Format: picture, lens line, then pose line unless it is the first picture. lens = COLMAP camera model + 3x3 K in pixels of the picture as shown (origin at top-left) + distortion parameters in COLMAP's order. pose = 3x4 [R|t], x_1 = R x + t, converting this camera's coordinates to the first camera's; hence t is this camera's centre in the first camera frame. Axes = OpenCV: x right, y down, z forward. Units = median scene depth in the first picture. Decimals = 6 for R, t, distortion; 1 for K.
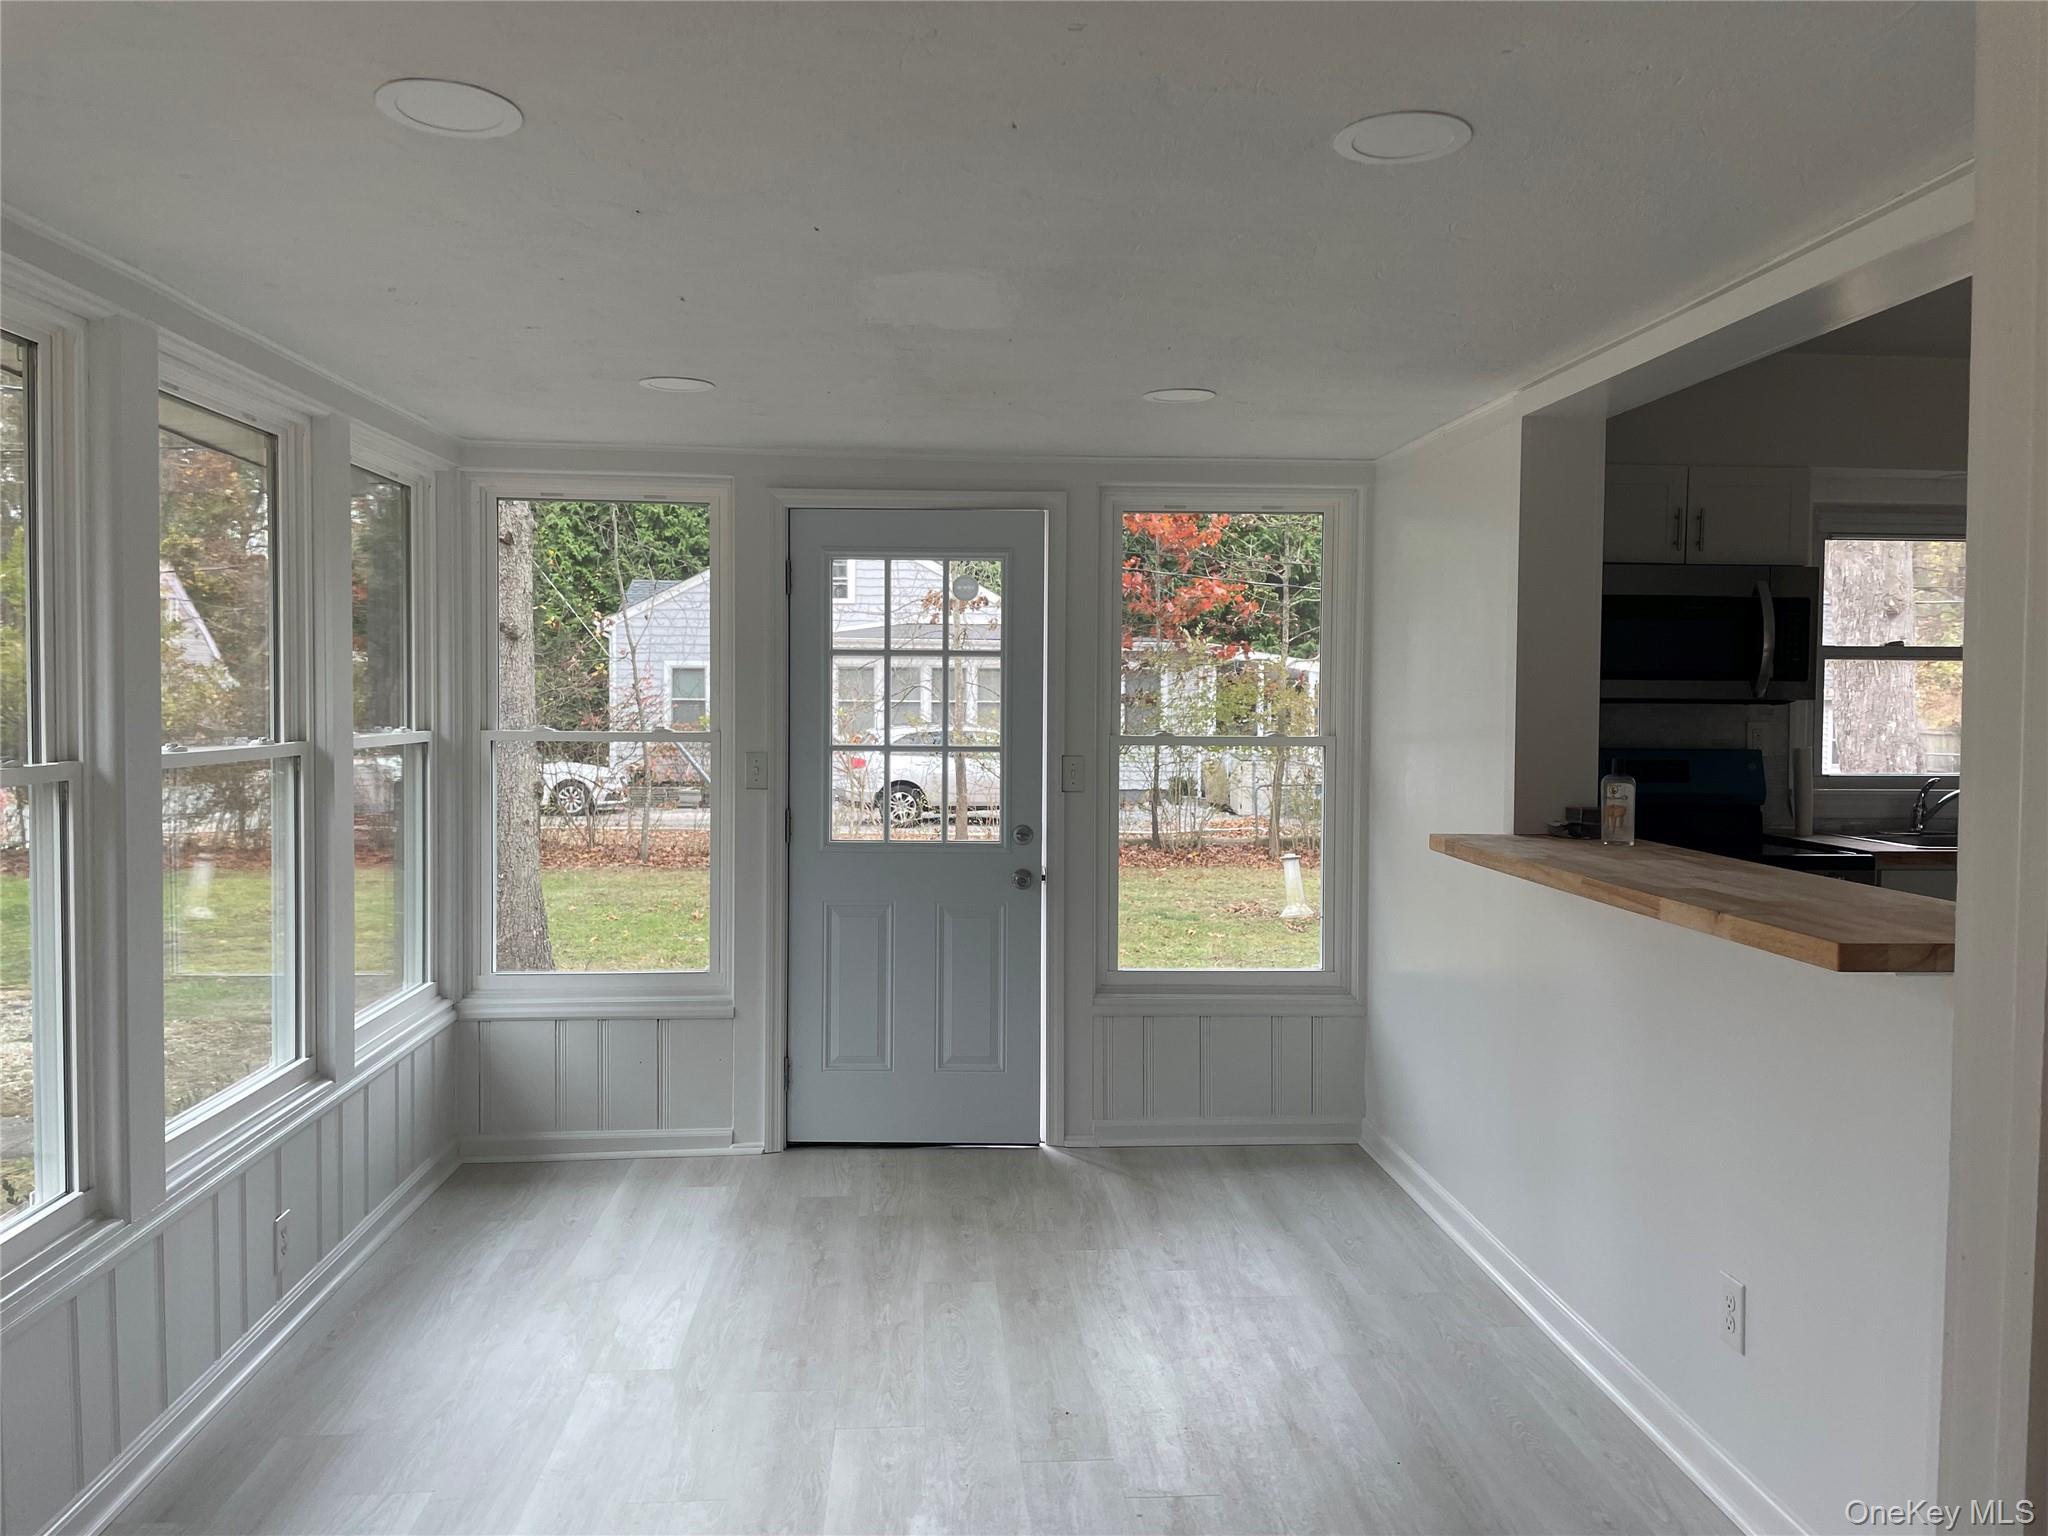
lens RADIAL K [[1527.4, 0, 1016.8], [0, 1527.4, 733.3], [0, 0, 1]] dist [0.100646, -0.119979]
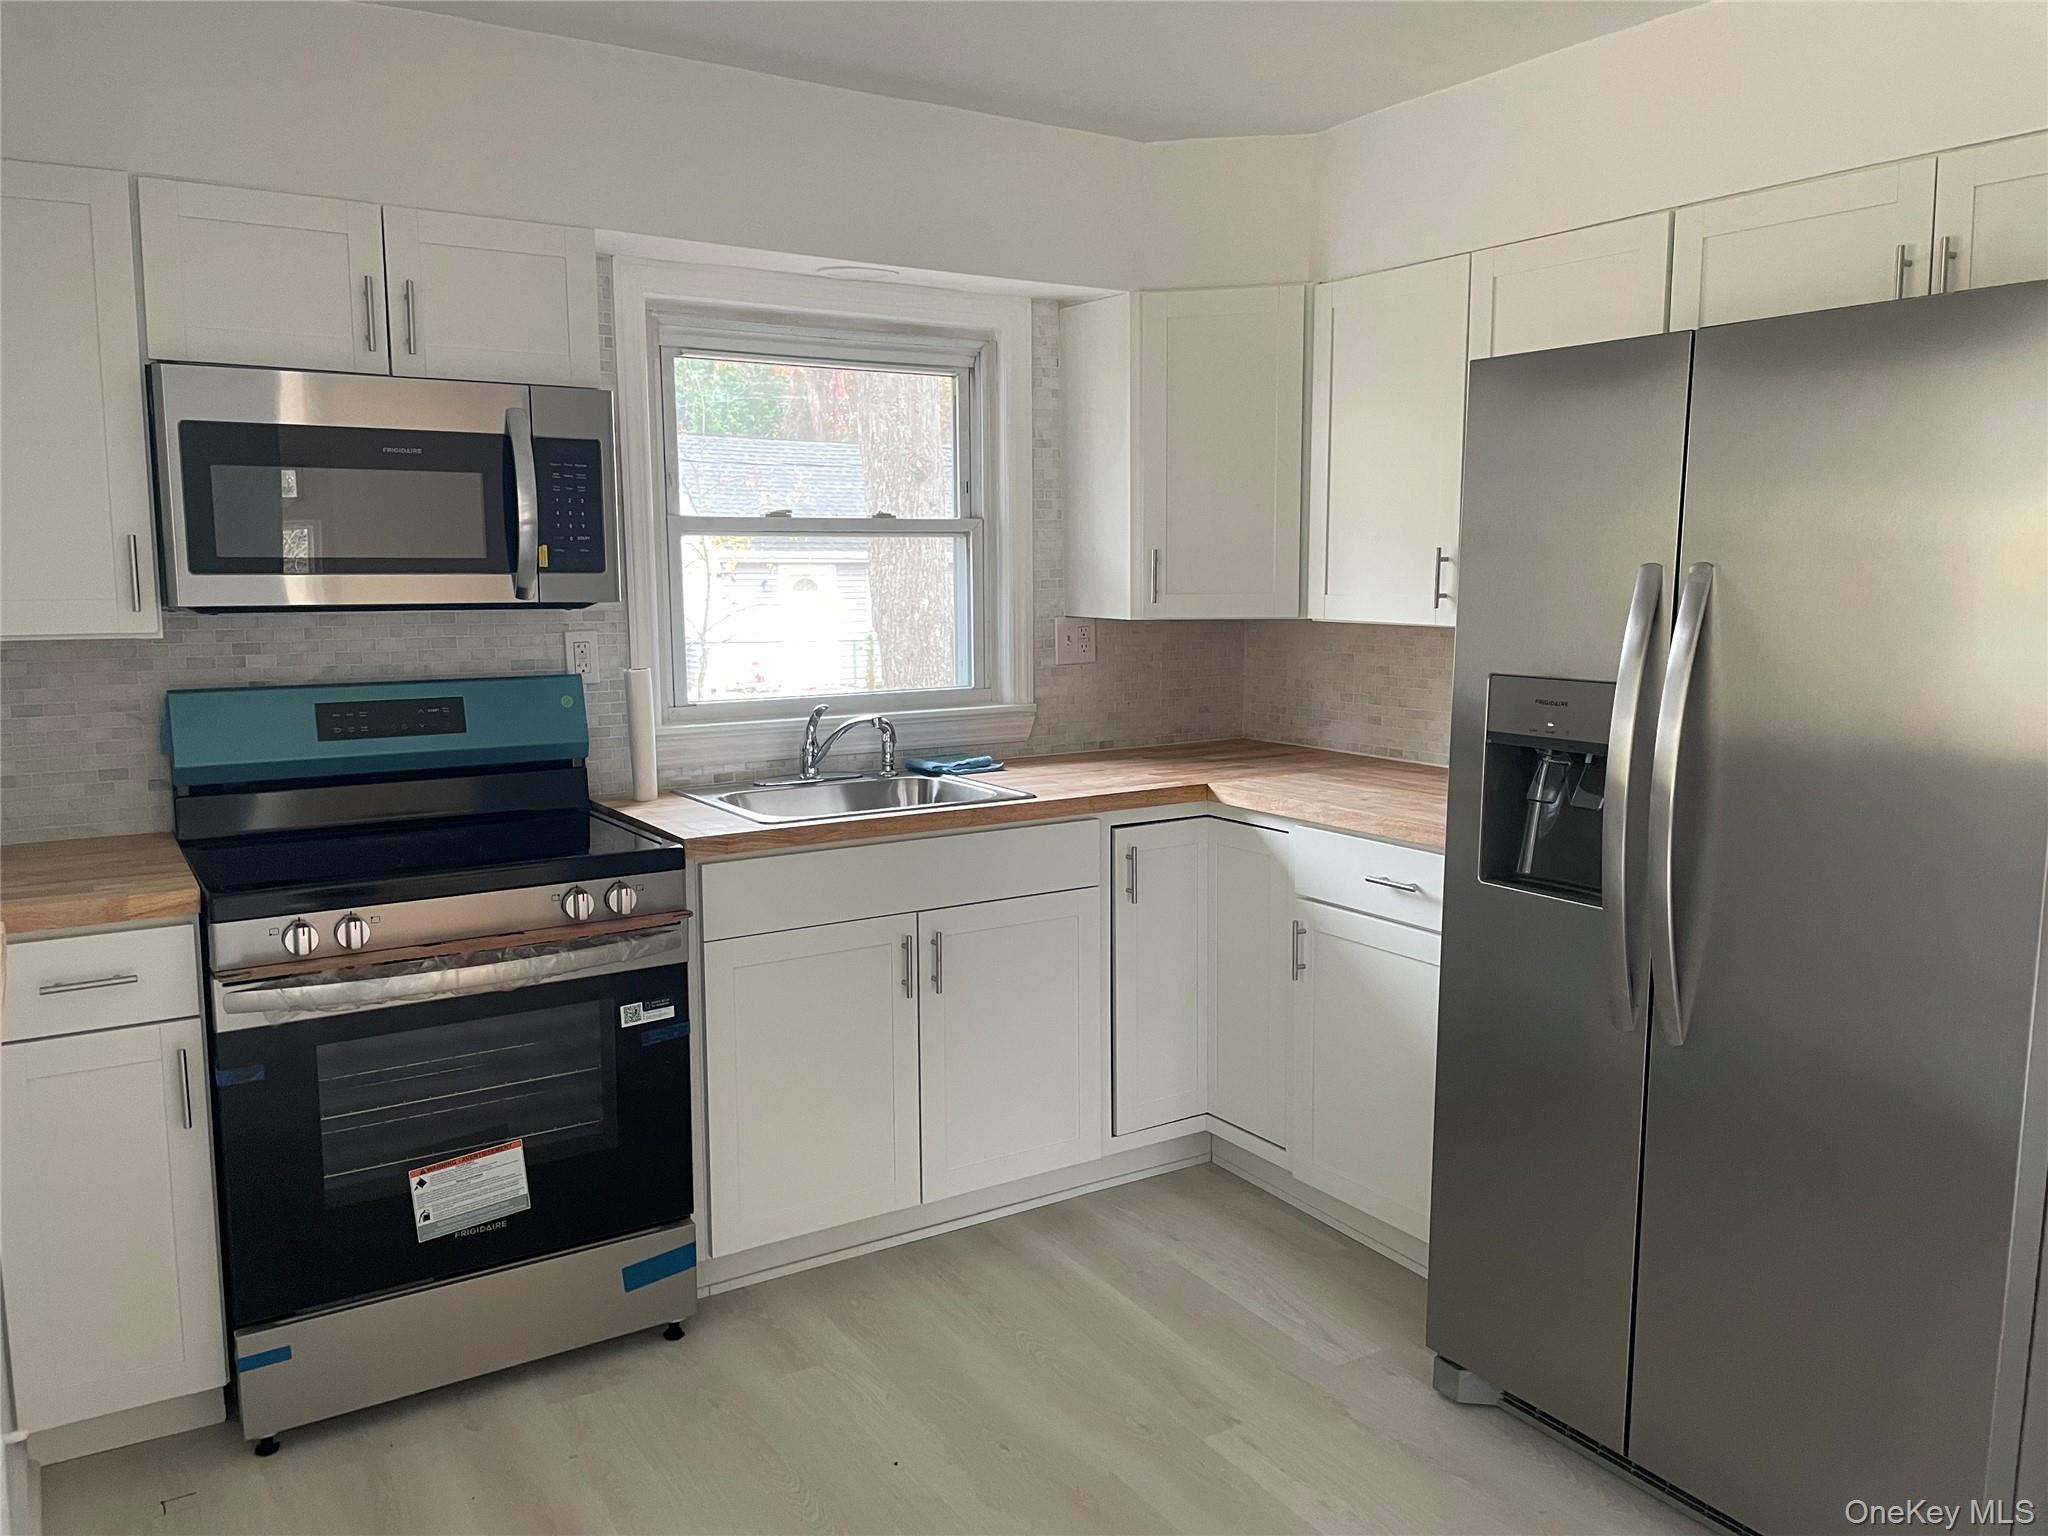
lens RADIAL K [[1527.4, 0, 1016.8], [0, 1527.4, 733.3], [0, 0, 1]] dist [0.100646, -0.119979]
pose [[0.882639, -0.064291, 0.465635, 0.325885], [0.022235, 0.995204, 0.095262, -0.021917], [-0.469526, -0.073728, 0.879835, 0.325081]]
